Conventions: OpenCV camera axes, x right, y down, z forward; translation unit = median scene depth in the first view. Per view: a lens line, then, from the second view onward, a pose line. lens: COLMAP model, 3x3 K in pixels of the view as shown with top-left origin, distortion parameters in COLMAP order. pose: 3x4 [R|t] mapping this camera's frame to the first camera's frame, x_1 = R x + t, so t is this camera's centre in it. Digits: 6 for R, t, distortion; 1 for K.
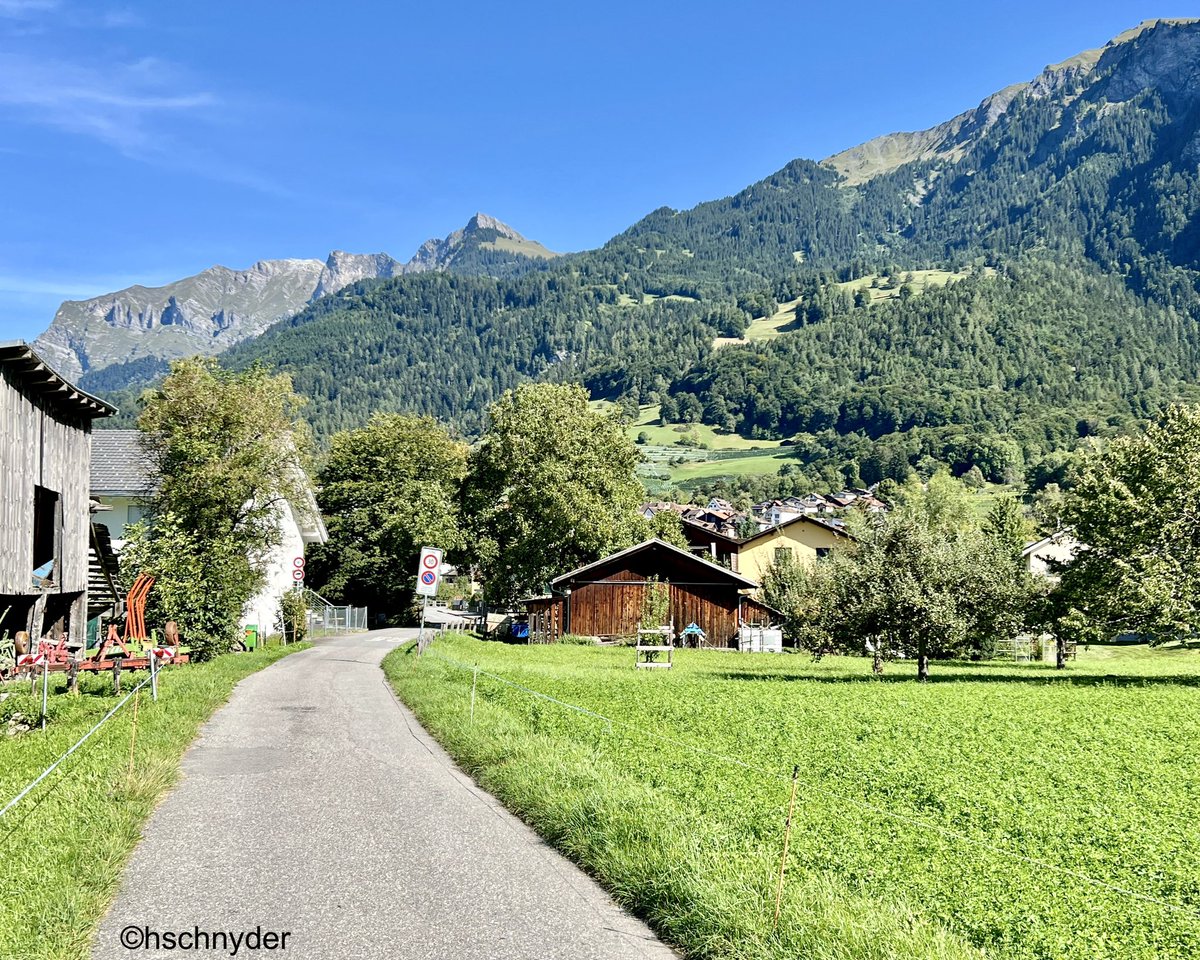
lens RADIAL K [[1077.6, 0, 600.0], [0, 1077.6, 480.0], [0, 0, 1]] dist [0.069886, -0.002737]
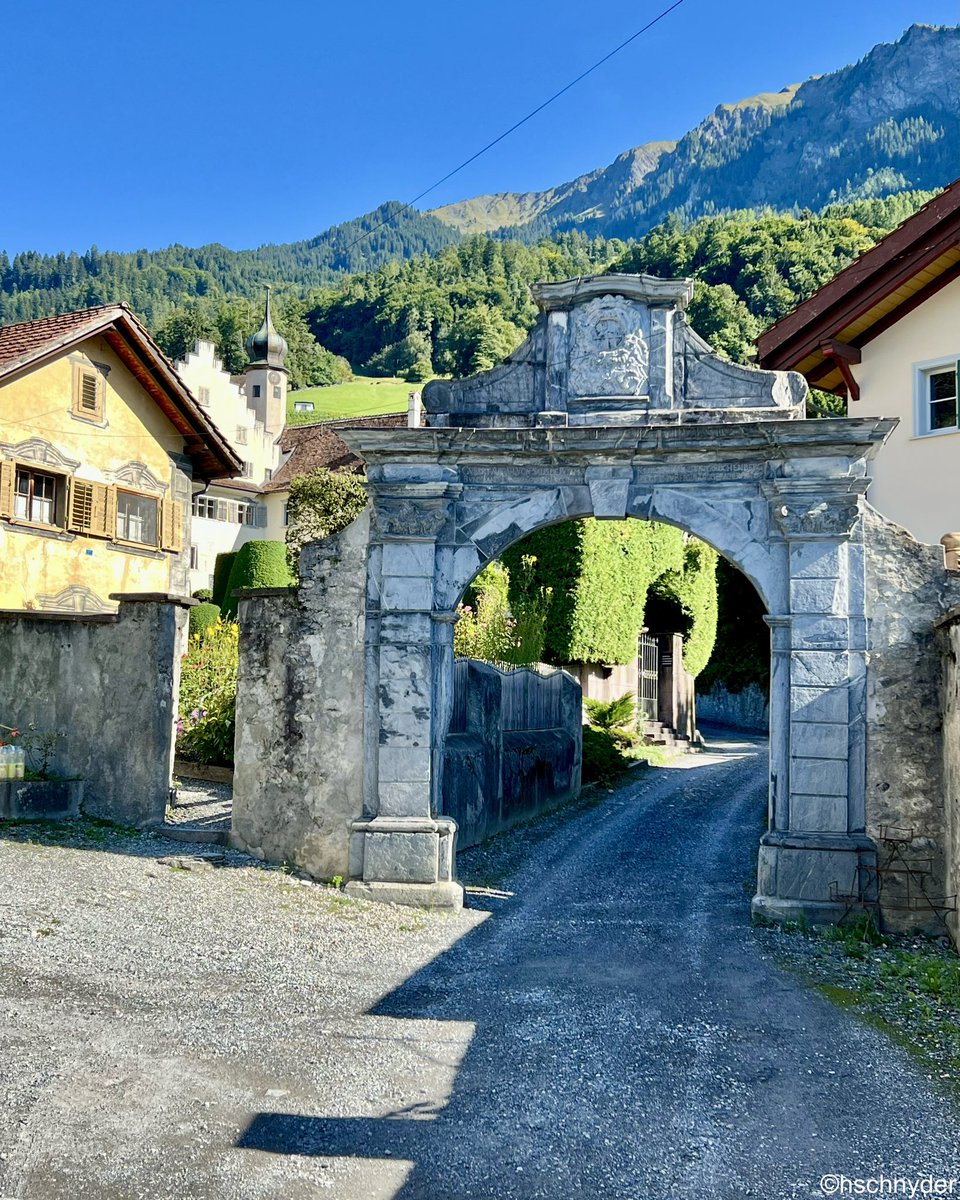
lens RADIAL K [[1474.0, 0, 480.0], [0, 1474.0, 600.0], [0, 0, 1]] dist [0.154610, -0.508534]
pose [[0.970400, 0.029088, 0.239744, -0.018749], [-0.025031, 0.999488, -0.019953, 0.005371], [-0.240202, 0.013361, 0.970631, 0.129643]]
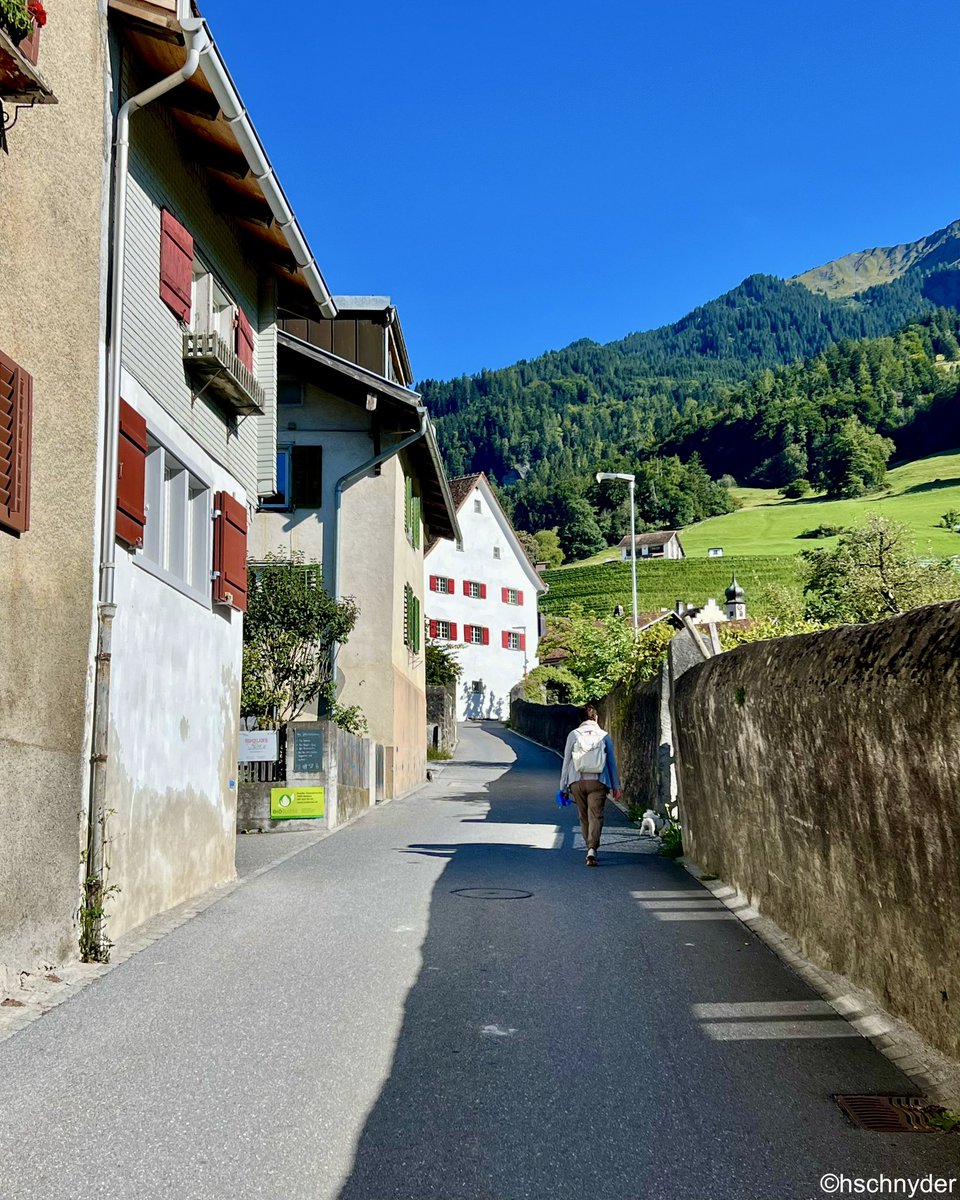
lens RADIAL K [[1474.0, 0, 480.0], [0, 1474.0, 600.0], [0, 0, 1]] dist [0.154610, -0.508534]
pose [[0.999490, -0.027559, -0.016108, -0.023217], [0.026290, 0.996891, -0.074282, 0.004903], [0.018105, 0.073821, 0.997107, 0.108259]]
